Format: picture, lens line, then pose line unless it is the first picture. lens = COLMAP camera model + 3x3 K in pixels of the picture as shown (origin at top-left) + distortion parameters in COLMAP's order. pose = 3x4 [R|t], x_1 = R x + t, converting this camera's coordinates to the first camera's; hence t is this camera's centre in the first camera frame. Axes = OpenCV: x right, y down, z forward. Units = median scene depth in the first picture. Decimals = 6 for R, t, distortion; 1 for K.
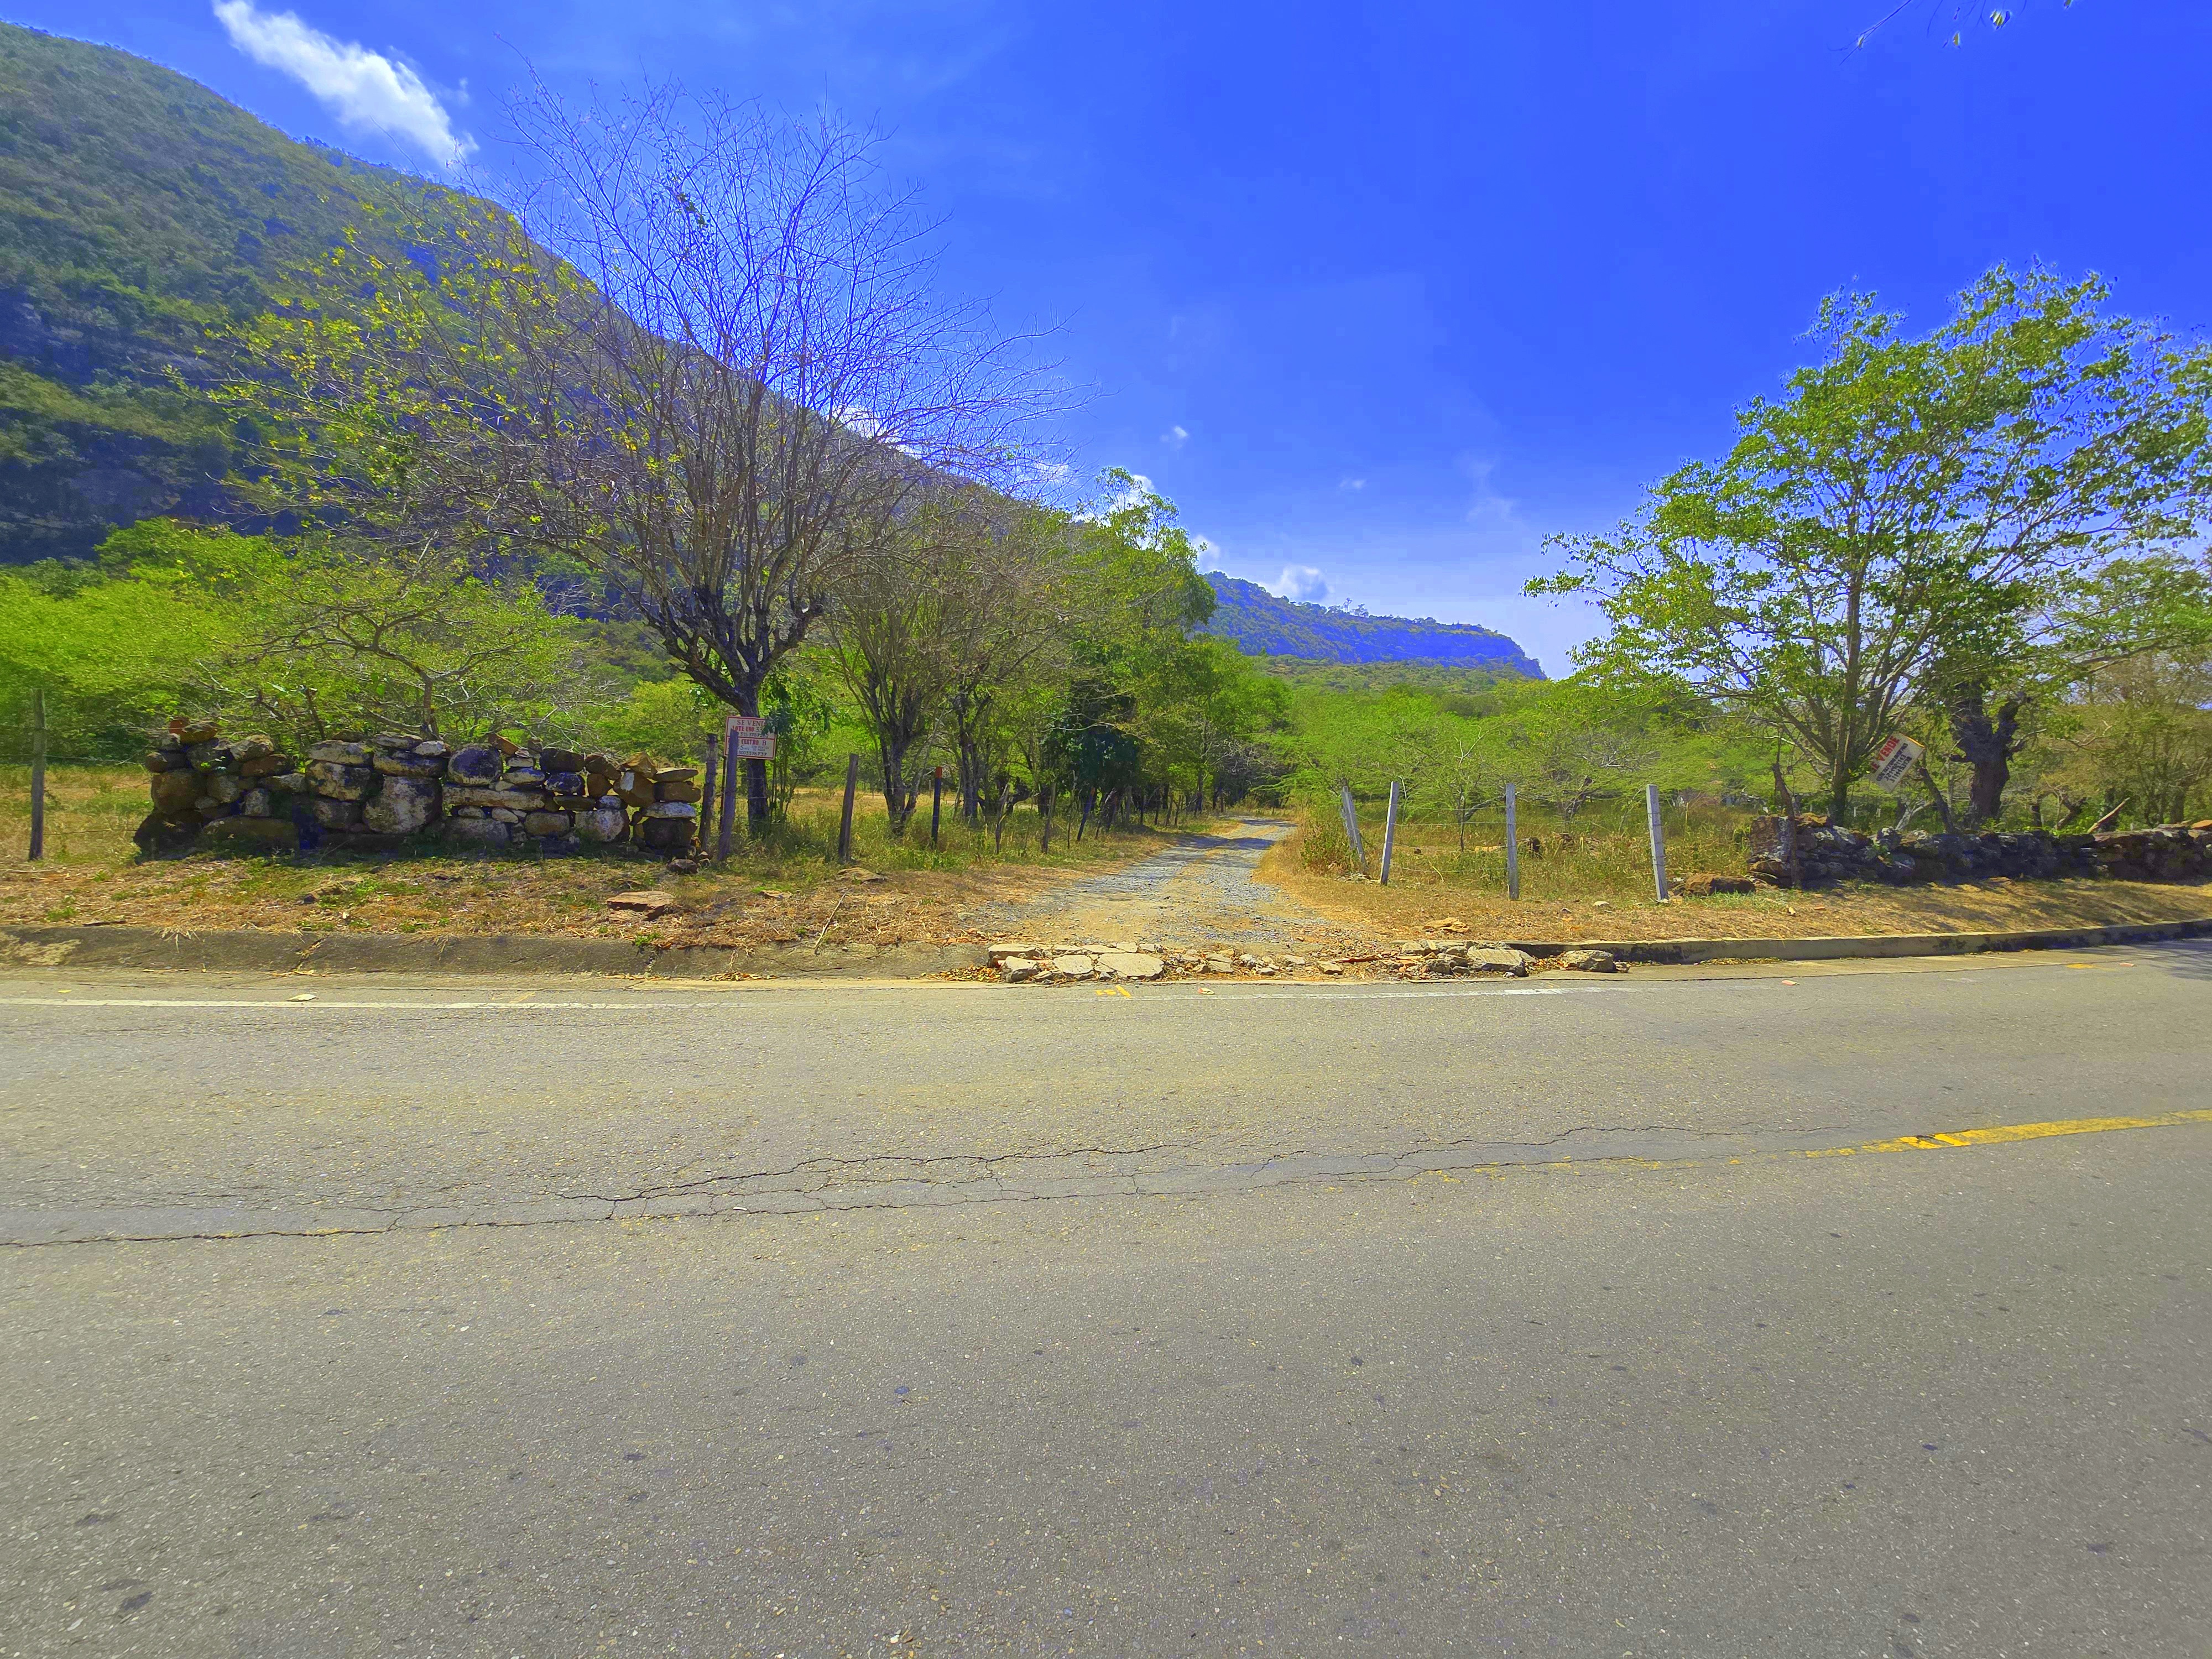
lens RADIAL K [[906.8, 0, 1106.0], [0, 906.8, 829.5], [0, 0, 1]] dist [-0.000945, -0.000450]
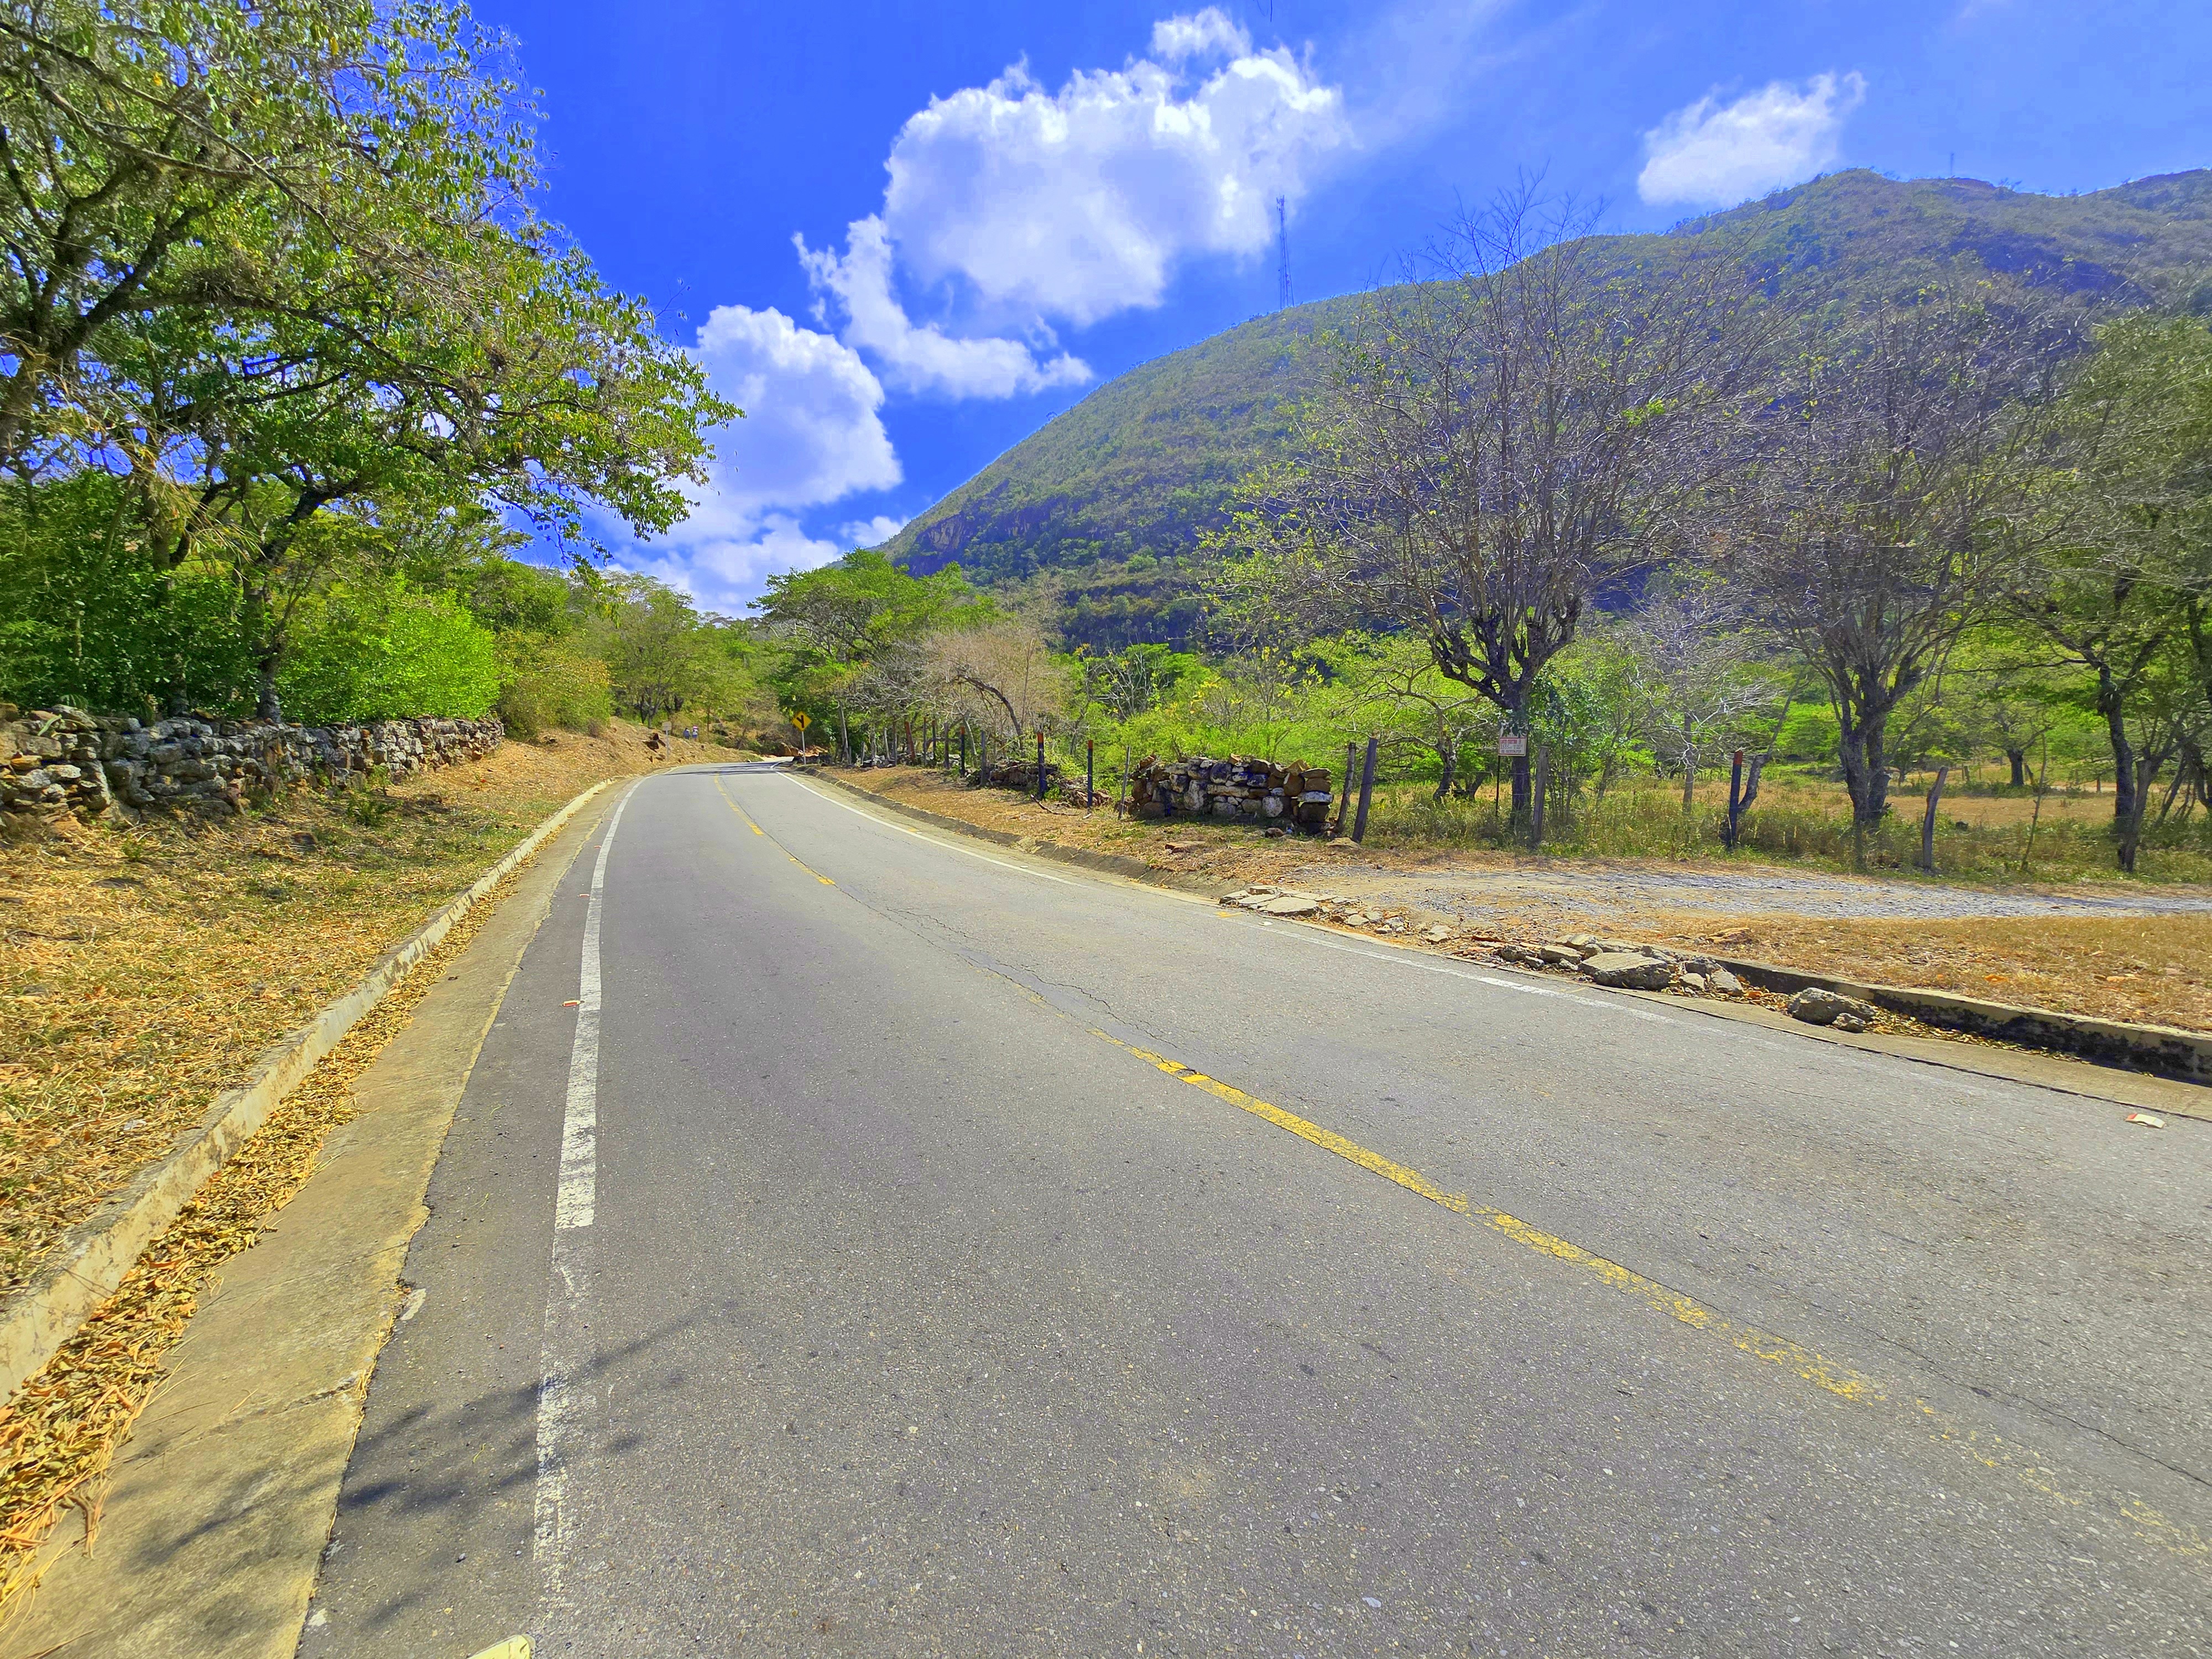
lens RADIAL K [[906.8, 0, 1106.0], [0, 906.8, 829.5], [0, 0, 1]] dist [-0.000945, -0.000450]
pose [[0.276143, 0.020945, -0.960888, 0.940465], [-0.029308, 0.999481, 0.013364, 0.023777], [0.960670, 0.024472, 0.276614, 0.306643]]
